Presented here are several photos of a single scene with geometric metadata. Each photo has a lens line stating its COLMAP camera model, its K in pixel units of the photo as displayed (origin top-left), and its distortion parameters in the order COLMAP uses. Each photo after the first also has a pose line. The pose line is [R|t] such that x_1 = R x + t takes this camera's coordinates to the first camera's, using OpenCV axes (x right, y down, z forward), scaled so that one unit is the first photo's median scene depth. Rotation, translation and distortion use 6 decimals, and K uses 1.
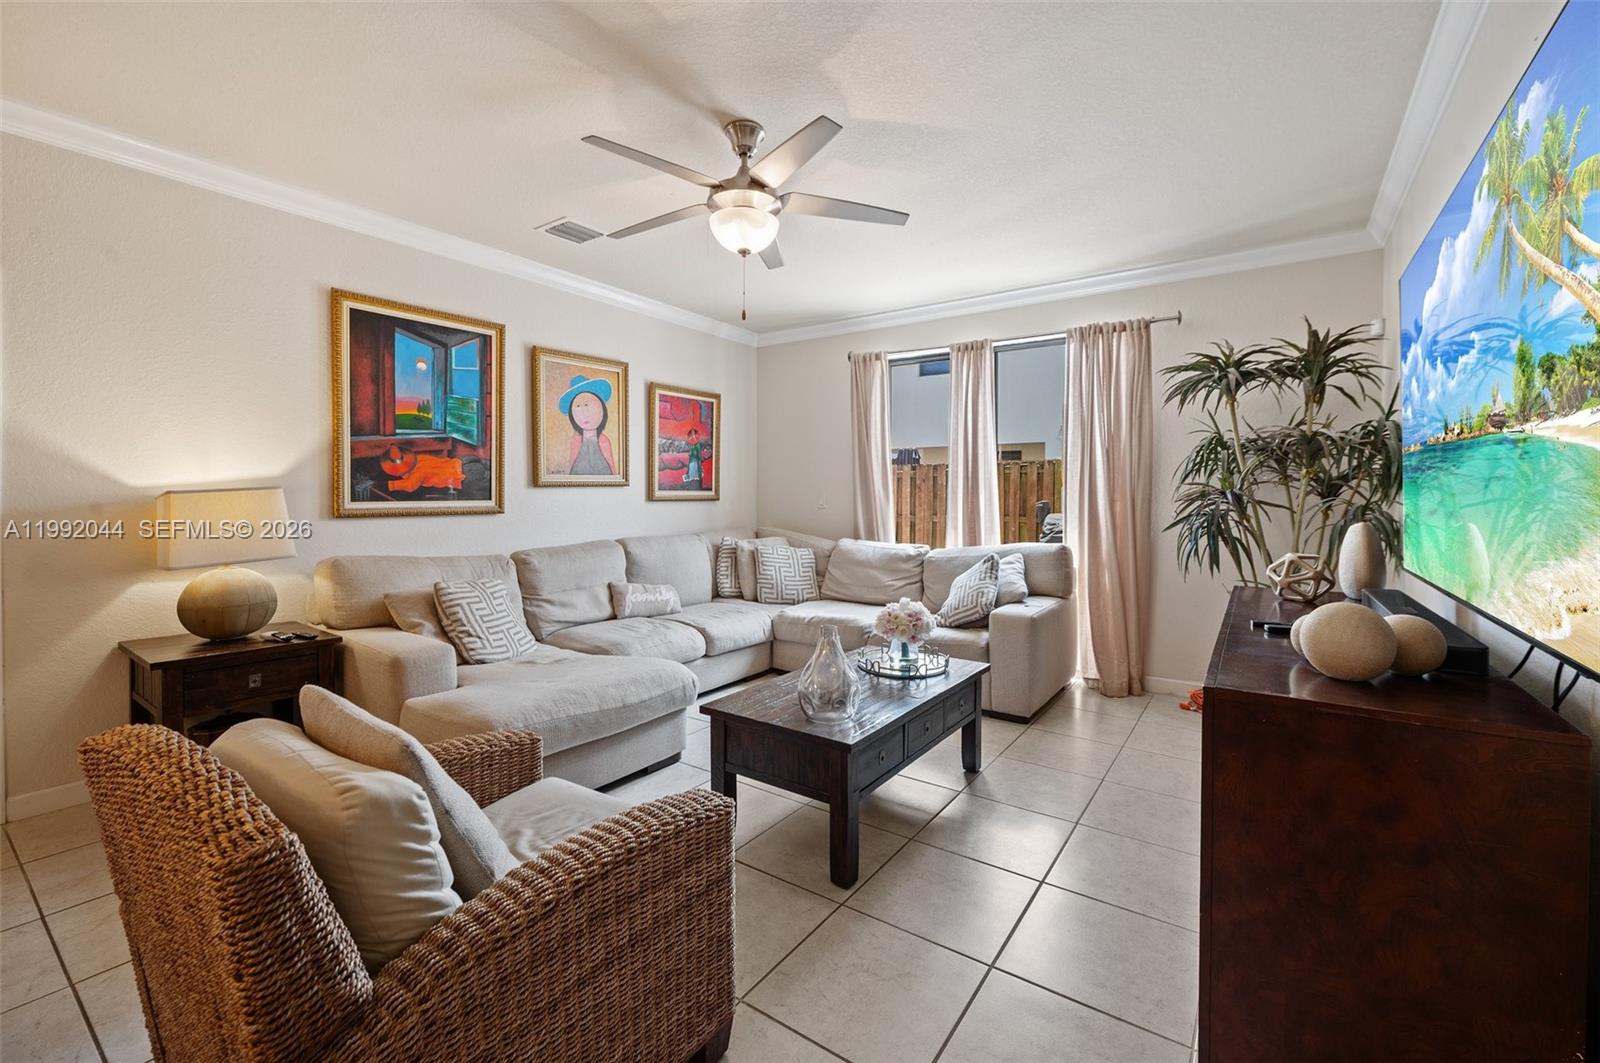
lens RADIAL K [[674.3, 0, 832.4], [0, 674.3, 502.5], [0, 0, 1]] dist [-0.010054, 0.000148]
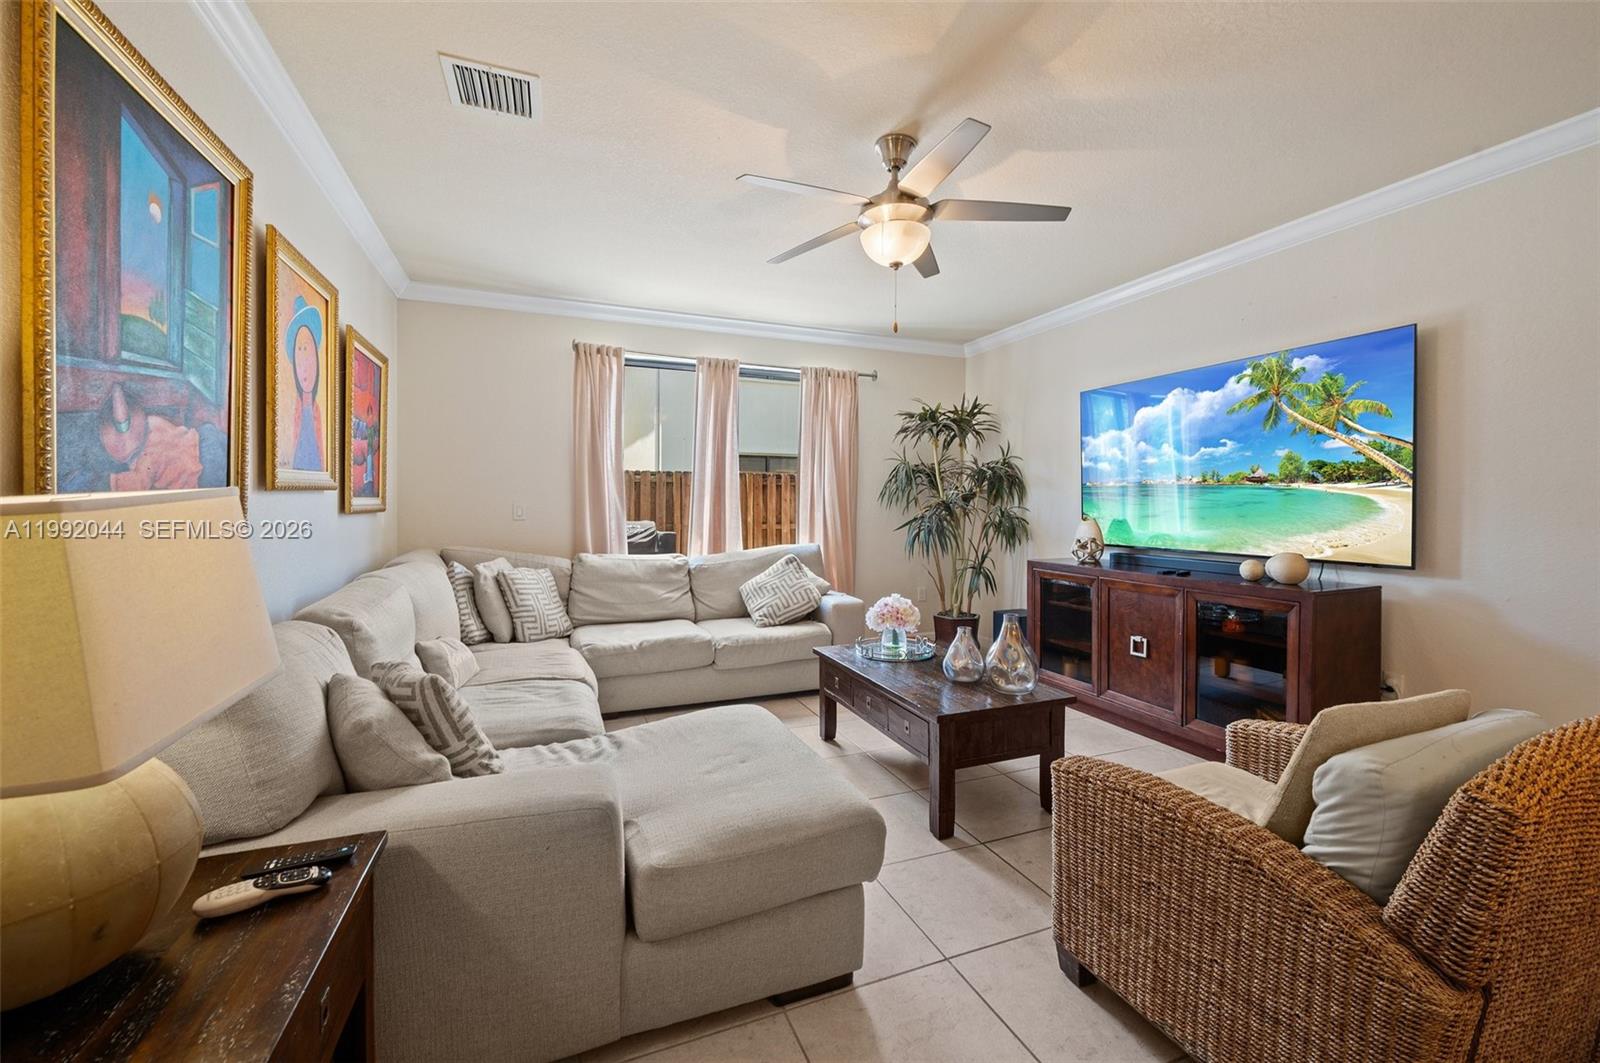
lens RADIAL K [[640.1, 0, 818.9], [0, 640.1, 512.0], [0, 0, 1]] dist [-0.006448, -0.000376]
pose [[0.546852, -0.013068, 0.837127, -0.548297], [0.007747, 0.999914, 0.010549, -0.007550], [-0.837193, 0.000717, 0.546907, 0.315377]]
